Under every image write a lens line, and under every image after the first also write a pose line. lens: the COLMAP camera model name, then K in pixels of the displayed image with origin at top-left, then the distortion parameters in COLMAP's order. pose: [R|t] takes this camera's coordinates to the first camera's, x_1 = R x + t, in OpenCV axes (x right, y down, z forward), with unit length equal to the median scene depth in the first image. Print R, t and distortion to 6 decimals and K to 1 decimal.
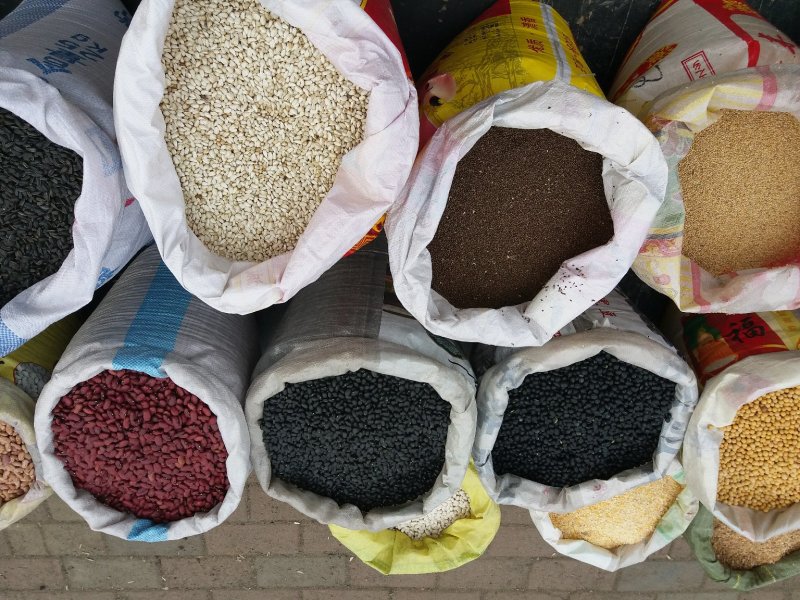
lens RADIAL K [[632.7, 0, 396.6], [0, 632.7, 295.5], [0, 0, 1]] dist [0.023710, -0.039366]
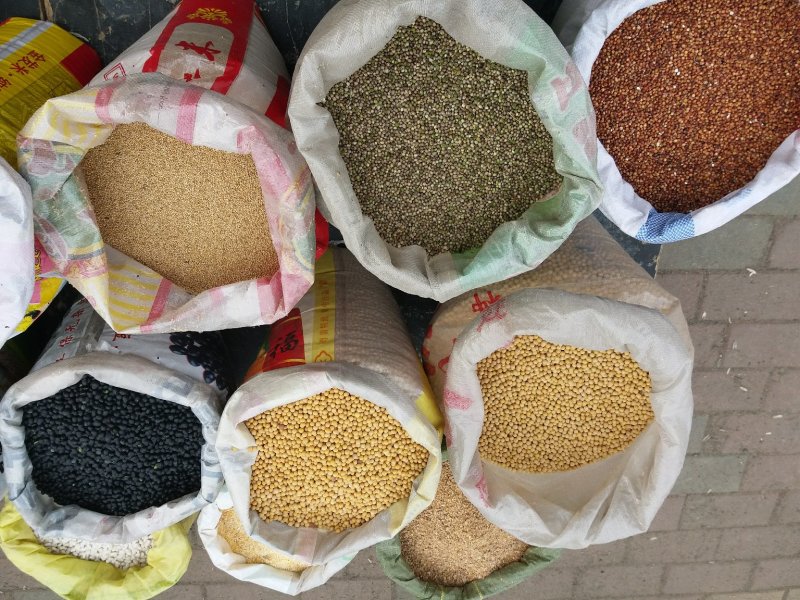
lens RADIAL K [[632.7, 0, 400.9], [0, 632.7, 299.5], [0, 0, 1]] dist [0.023710, -0.039366]
pose [[0.998570, -0.051130, -0.015599, 0.721720], [0.050911, 0.998604, -0.014109, 0.007722], [0.016299, 0.013295, 0.999779, 0.036485]]
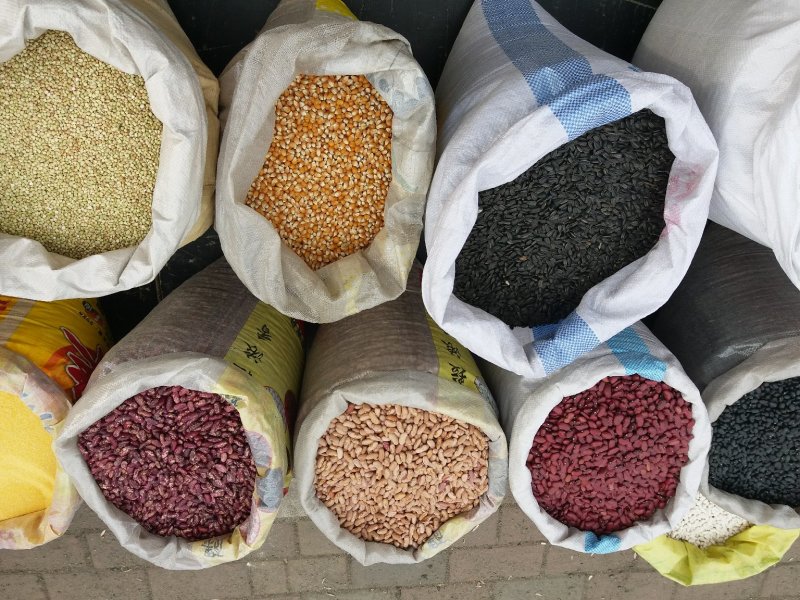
lens RADIAL K [[632.7, 0, 400.0], [0, 632.7, 297.6], [0, 0, 1]] dist [0.023710, -0.039366]
pose [[0.998295, -0.050350, 0.029537, -0.663800], [0.051654, 0.997641, -0.045208, 0.017556], [-0.027191, 0.046657, 0.998541, 0.002344]]
